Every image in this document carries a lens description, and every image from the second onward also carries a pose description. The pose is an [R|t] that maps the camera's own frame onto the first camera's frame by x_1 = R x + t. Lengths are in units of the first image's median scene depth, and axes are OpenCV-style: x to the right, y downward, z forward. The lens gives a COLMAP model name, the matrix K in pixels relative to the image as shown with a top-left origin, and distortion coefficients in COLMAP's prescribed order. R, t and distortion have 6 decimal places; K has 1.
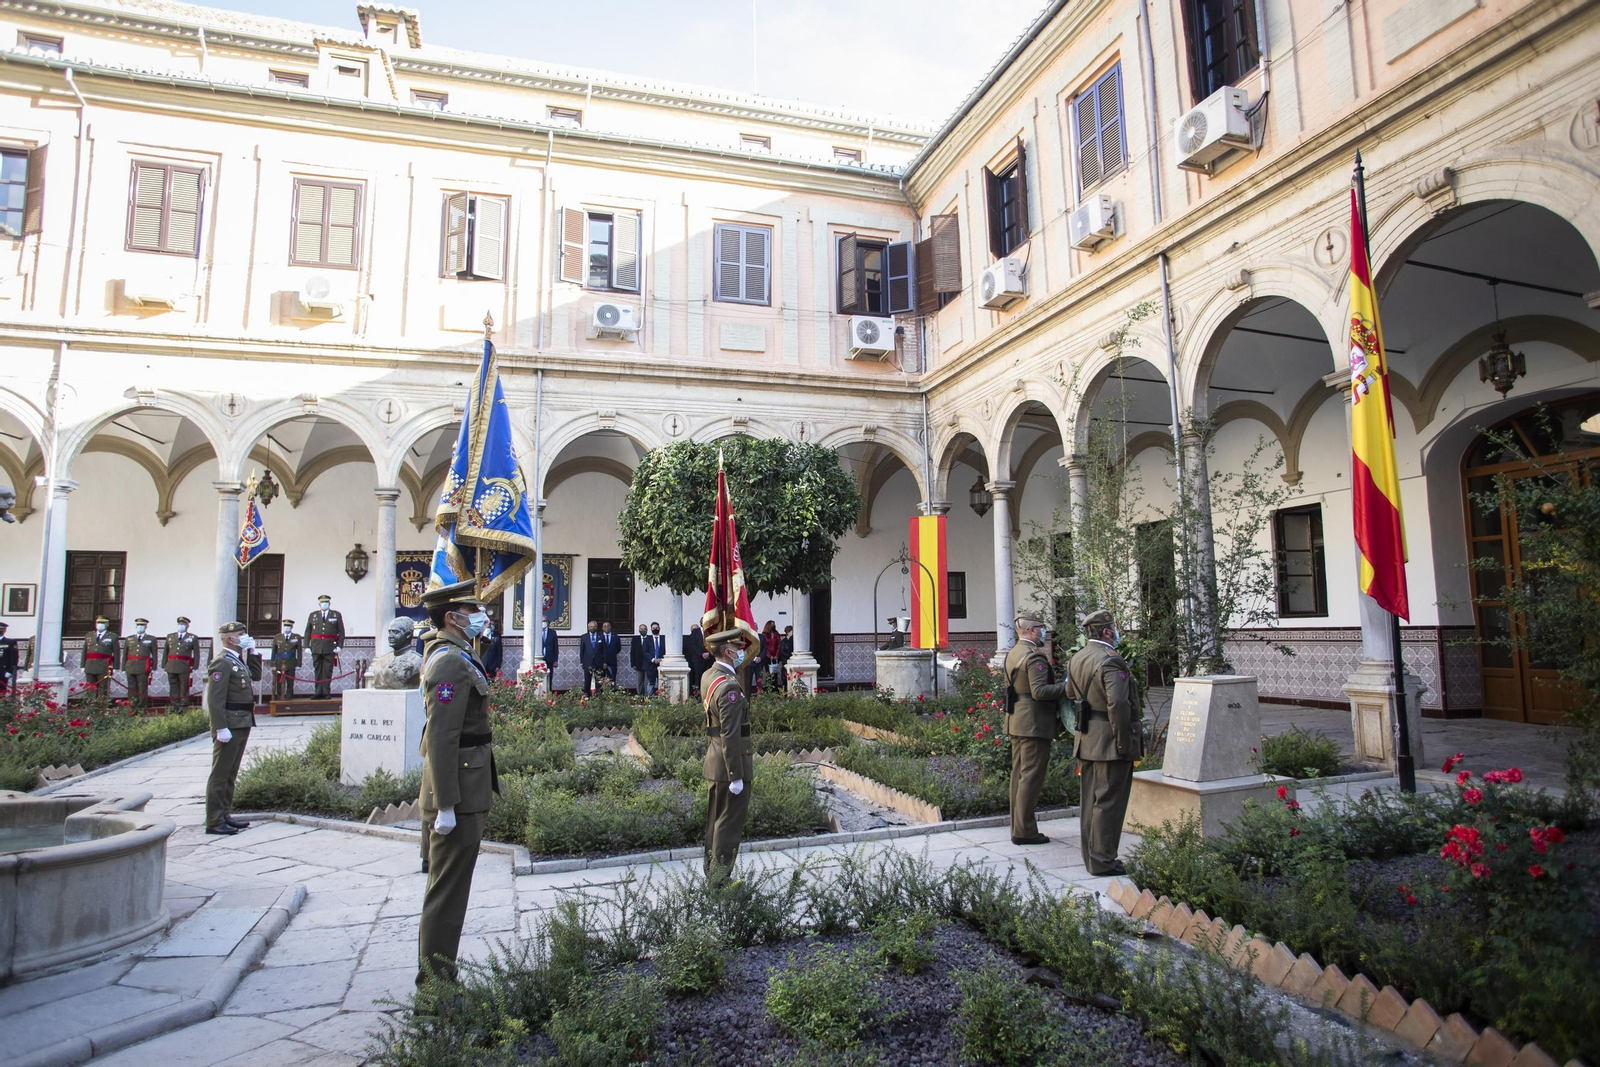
lens RADIAL K [[953.4, 0, 795.7], [0, 953.4, 532.6], [0, 0, 1]] dist [-0.079134, 0.052851]
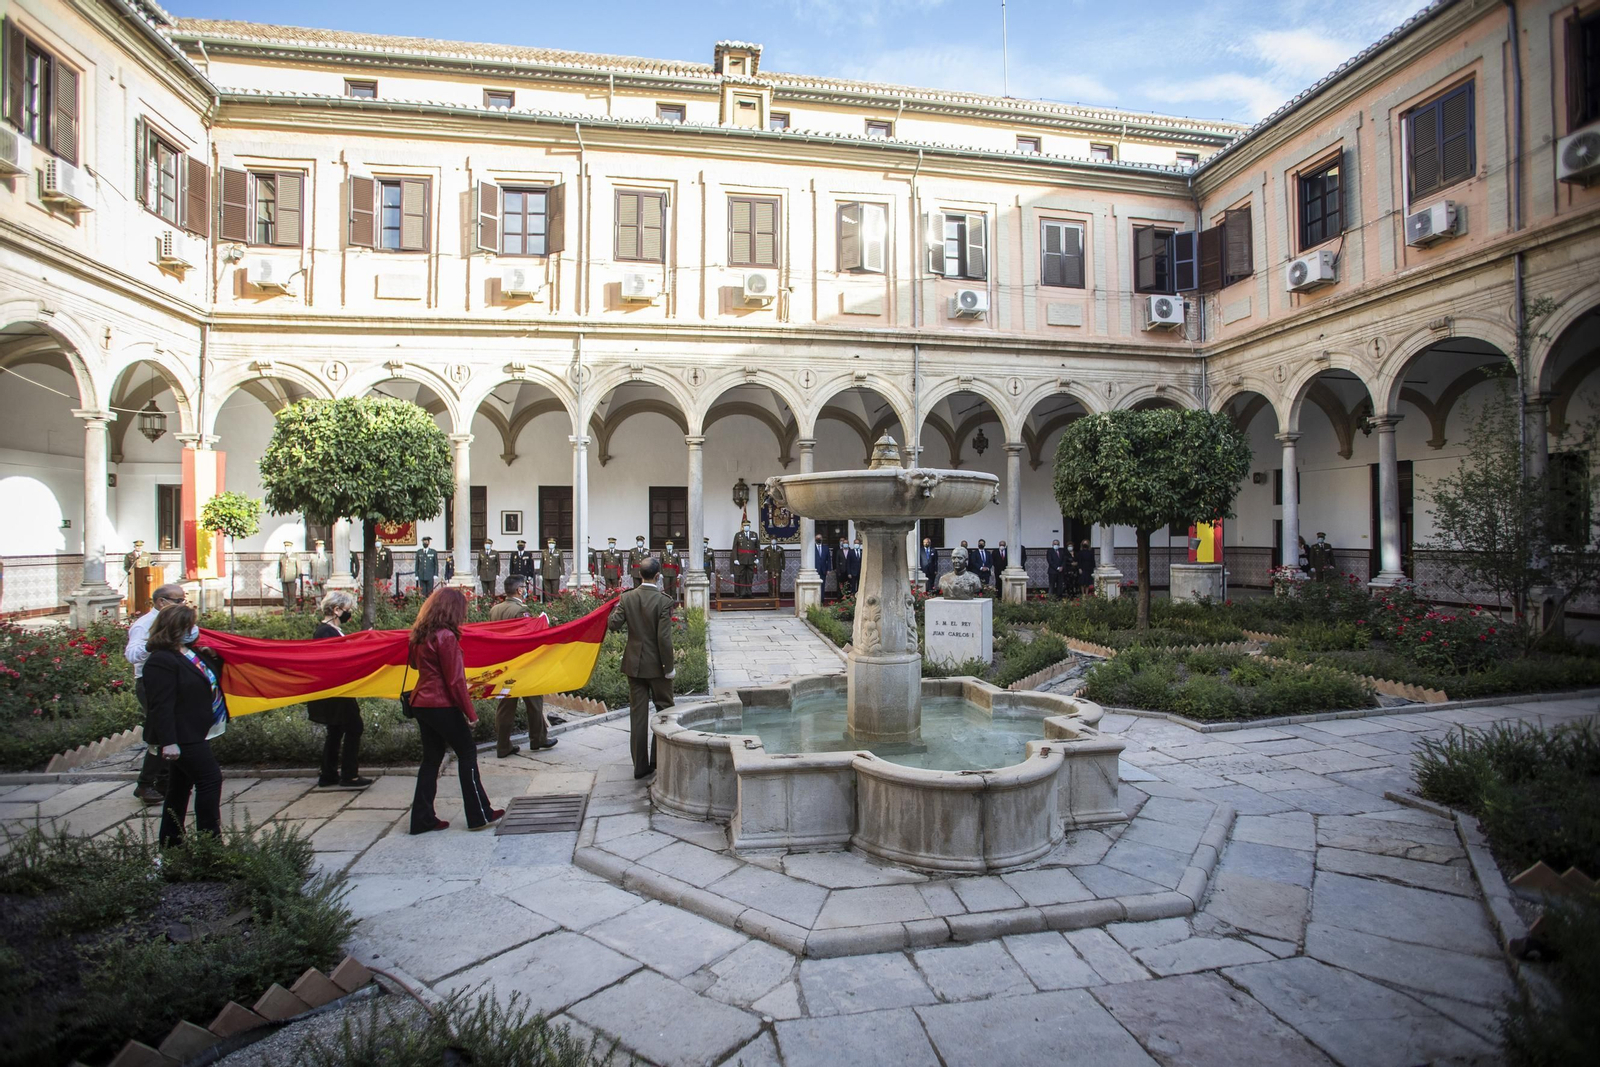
lens RADIAL K [[790.8, 0, 804.0], [0, 790.8, 538.2], [0, 0, 1]] dist [-0.089385, 0.045436]
pose [[0.992149, 0.007457, -0.124835, -0.338246], [0.006061, 0.994180, 0.107563, -0.032352], [0.124911, -0.107476, 0.986330, -0.105802]]
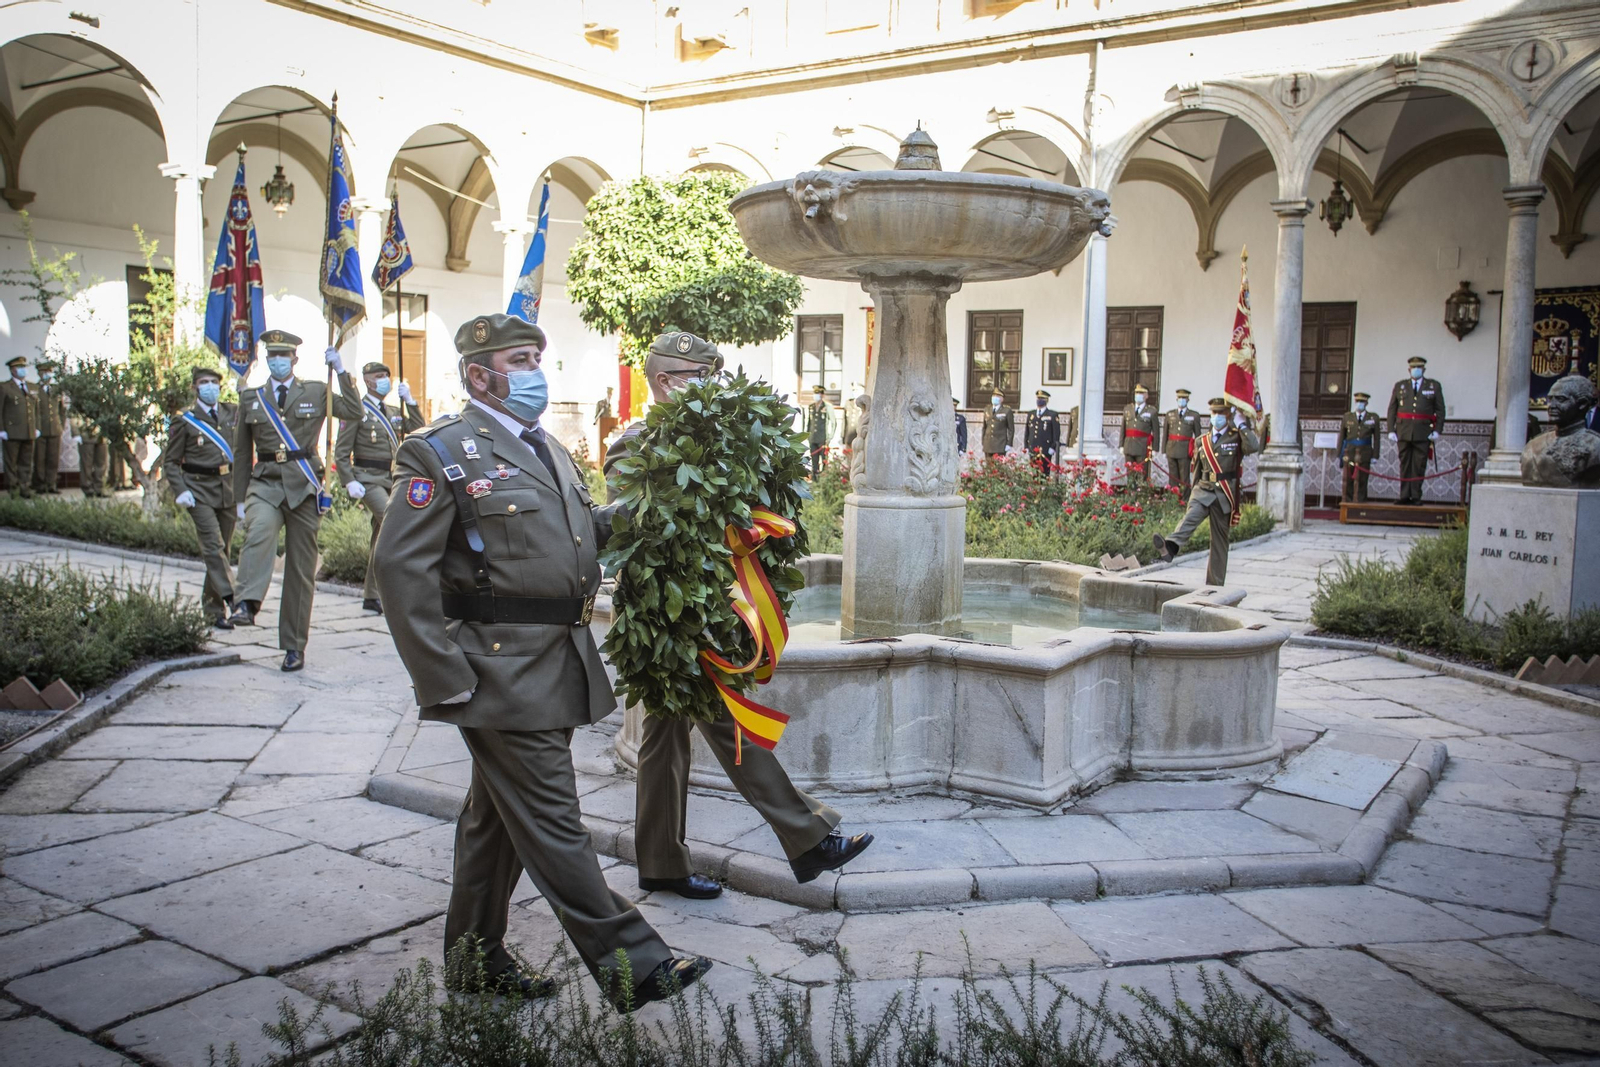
lens RADIAL K [[1352.6, 0, 800.0], [0, 1352.6, 533.5], [0, 0, 1]] dist [-0.034139, 0.086511]
pose [[0.645334, 0.090591, -0.758510, -0.035047], [0.050793, 0.985657, 0.160935, 0.014125], [0.762210, -0.142384, 0.631477, 0.004519]]
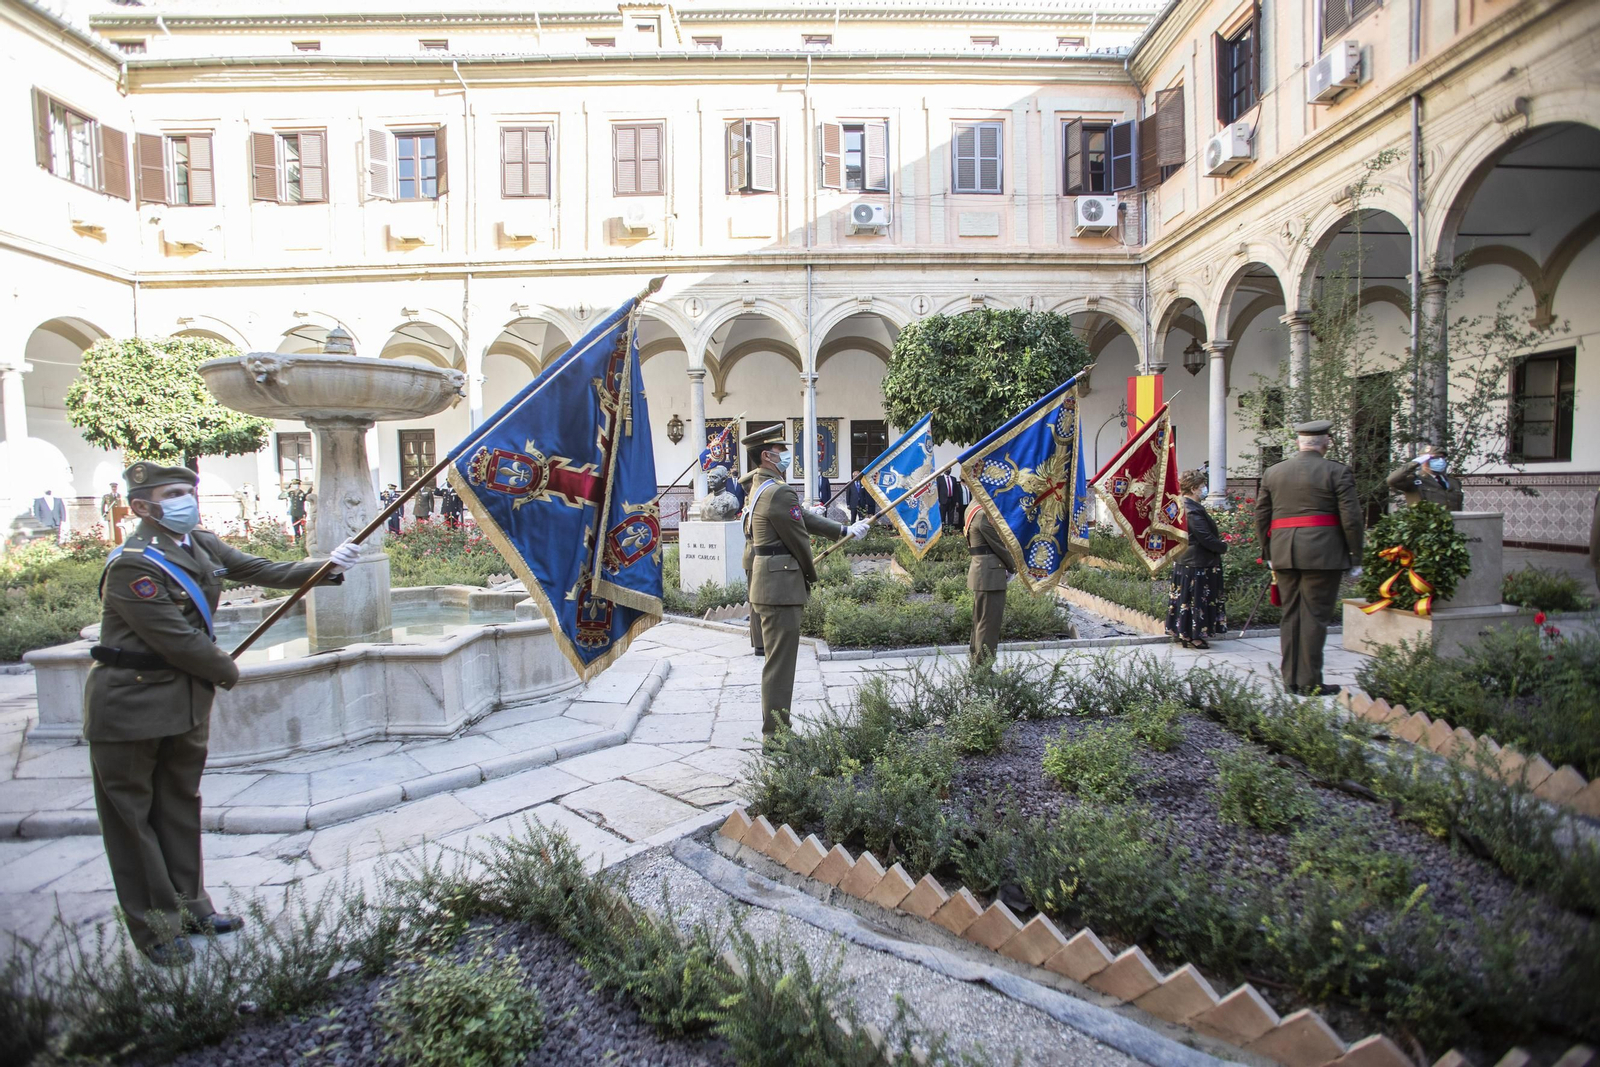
lens RADIAL K [[773.4, 0, 796.6], [0, 773.4, 535.5], [0, 0, 1]] dist [-0.086383, 0.042820]
pose [[0.962690, 0.011814, -0.270347, -0.018475], [0.034539, 0.985511, 0.166057, 0.007545], [0.268392, -0.169199, 0.948334, 0.004632]]
